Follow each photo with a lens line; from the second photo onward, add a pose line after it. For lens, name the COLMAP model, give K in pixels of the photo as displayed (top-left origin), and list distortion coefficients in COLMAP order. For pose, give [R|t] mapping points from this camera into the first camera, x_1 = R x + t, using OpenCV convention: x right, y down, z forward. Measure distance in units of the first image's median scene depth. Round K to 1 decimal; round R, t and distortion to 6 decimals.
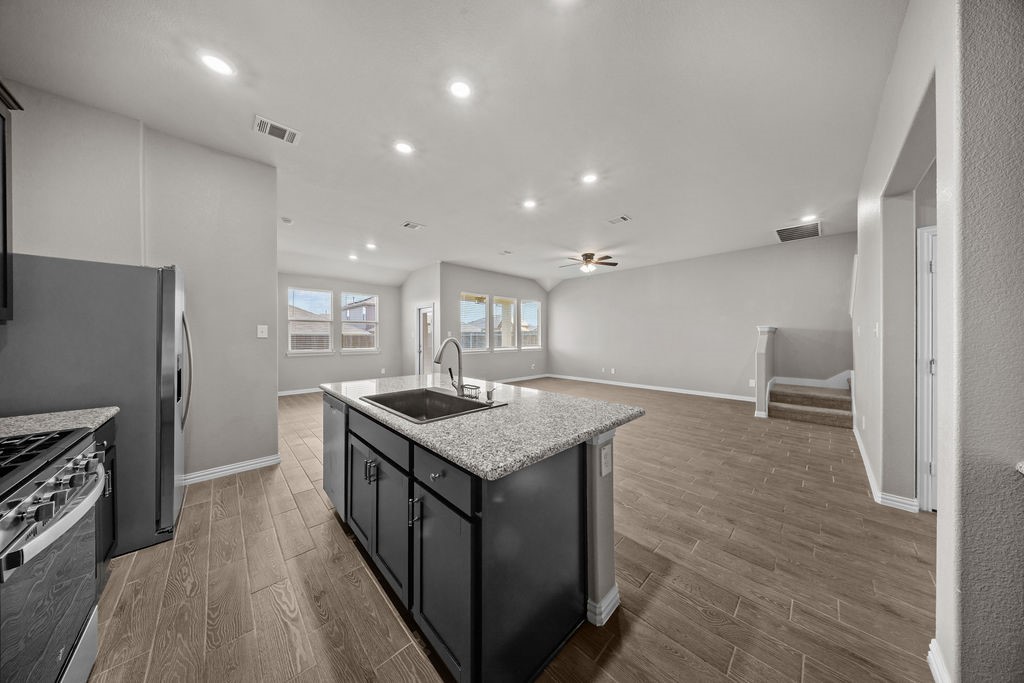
lens RADIAL K [[303.5, 0, 509.1], [0, 303.5, 337.9], [0, 0, 1]] dist [0.014163, 0.000041]
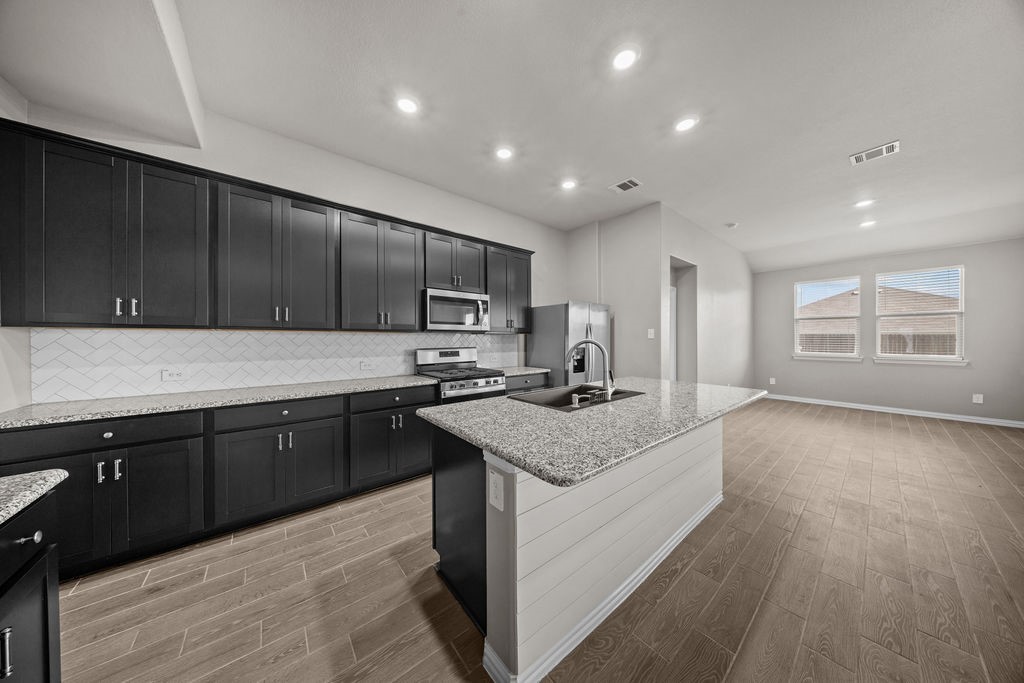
lens RADIAL K [[303.5, 0, 509.1], [0, 303.5, 337.9], [0, 0, 1]] dist [0.014163, 0.000041]
pose [[-0.085240, 0.002443, -0.996357, 0.244187], [-0.001820, 0.999995, 0.002607, -0.001944], [0.996359, 0.002036, -0.085235, 0.238288]]
